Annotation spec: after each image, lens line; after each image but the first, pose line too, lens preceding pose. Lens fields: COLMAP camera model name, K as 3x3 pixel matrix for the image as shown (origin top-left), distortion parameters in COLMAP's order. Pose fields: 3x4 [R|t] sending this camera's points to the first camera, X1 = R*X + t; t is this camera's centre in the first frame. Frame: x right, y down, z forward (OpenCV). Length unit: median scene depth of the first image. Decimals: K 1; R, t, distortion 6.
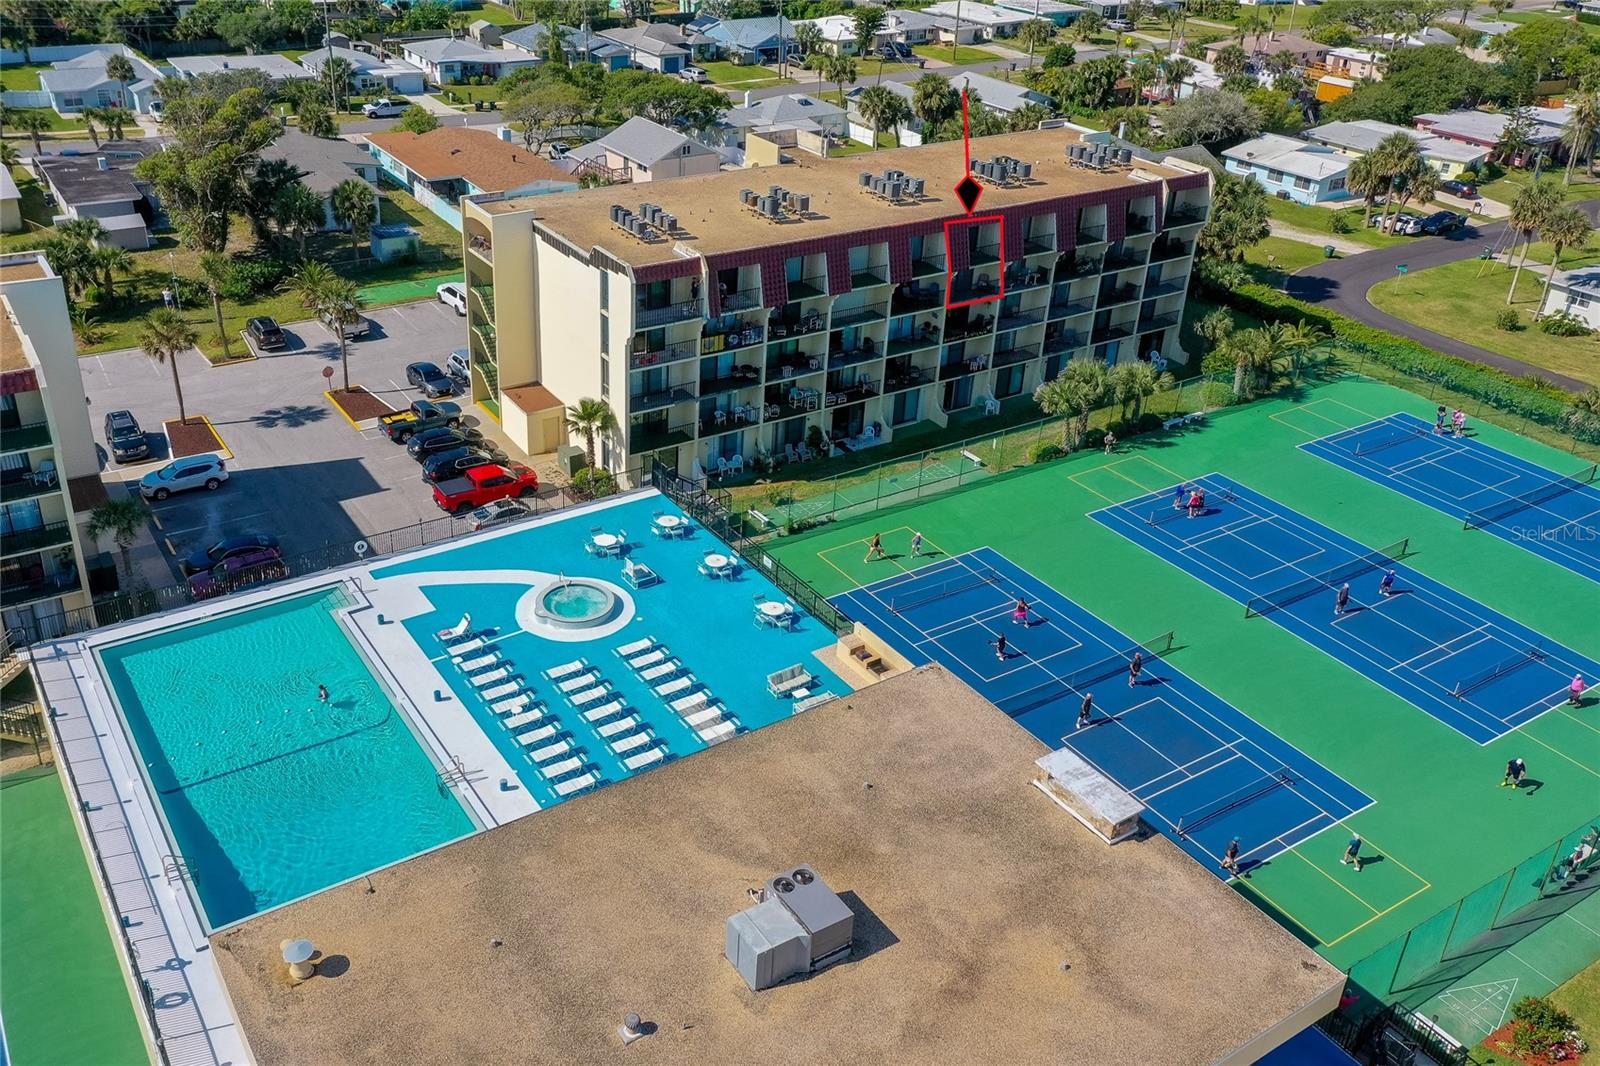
lens RADIAL K [[1385.6, 0, 737.5], [0, 1385.6, 465.5], [0, 0, 1]] dist [0.057289, 0.001704]
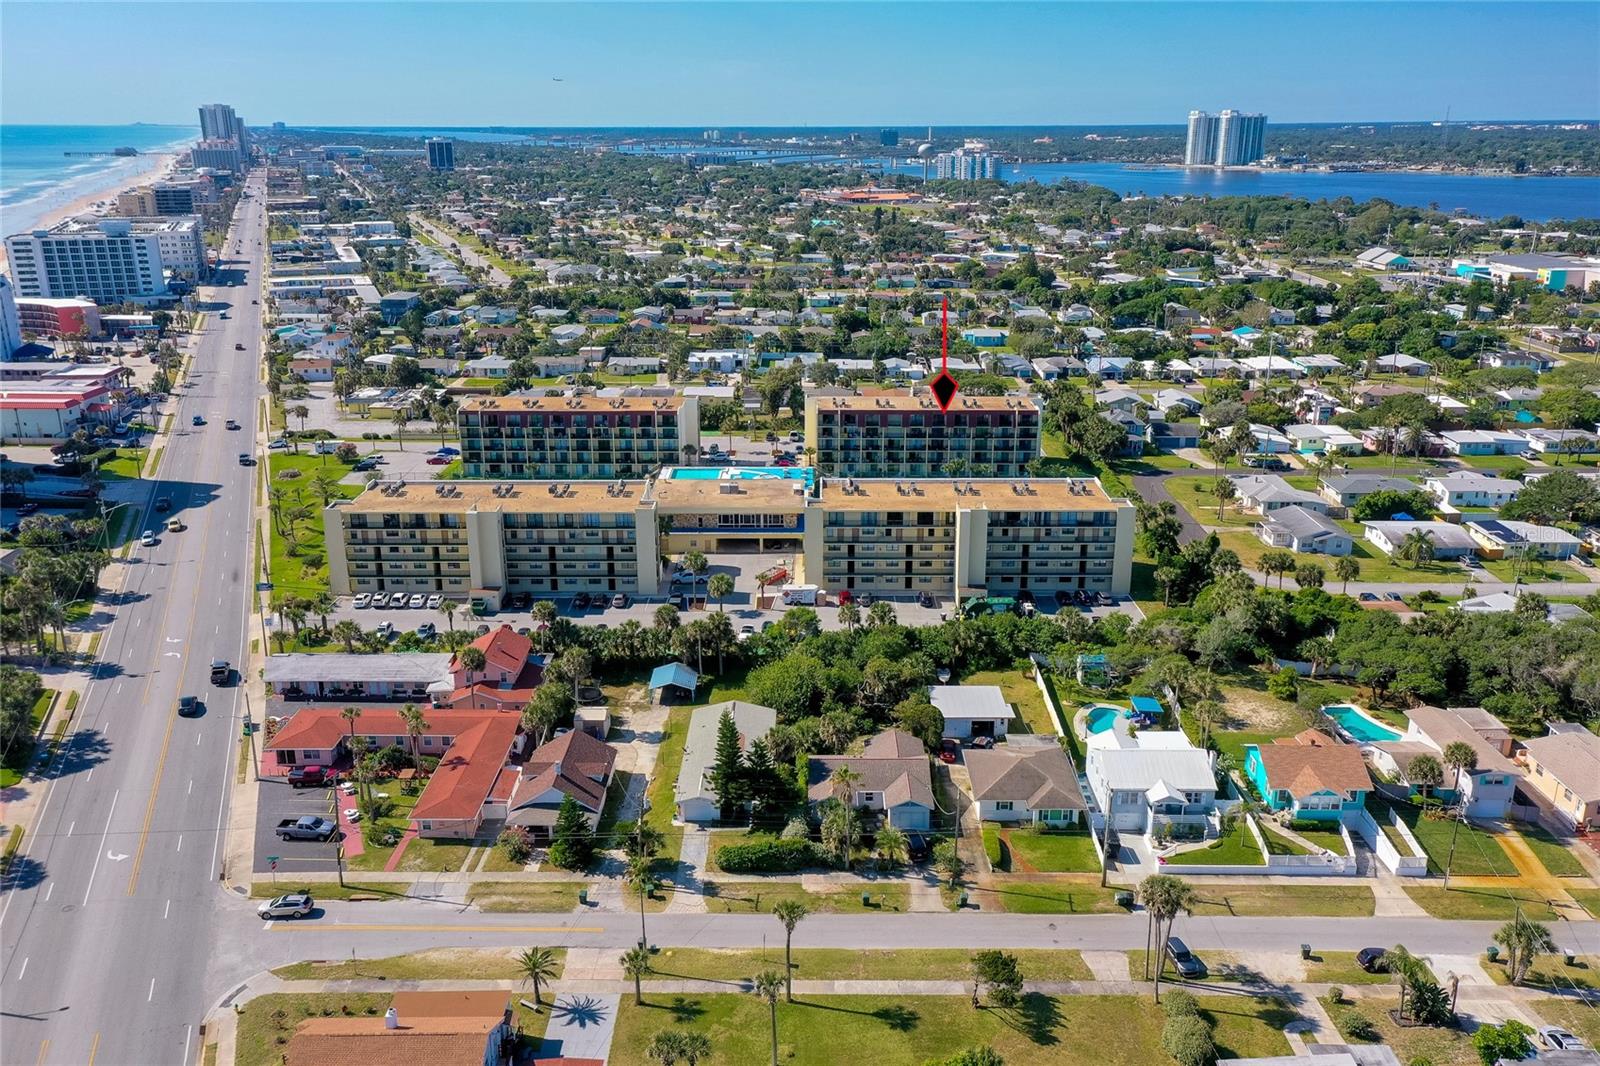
lens RADIAL K [[1278.6, 0, 819.8], [0, 1278.6, 540.4], [0, 0, 1]] dist [0.052830, 0.001706]
pose [[0.834659, 0.135560, -0.533824, 1.578334], [-0.220440, 0.970441, -0.098234, 0.468964], [0.504728, 0.199668, 0.839870, -1.603862]]
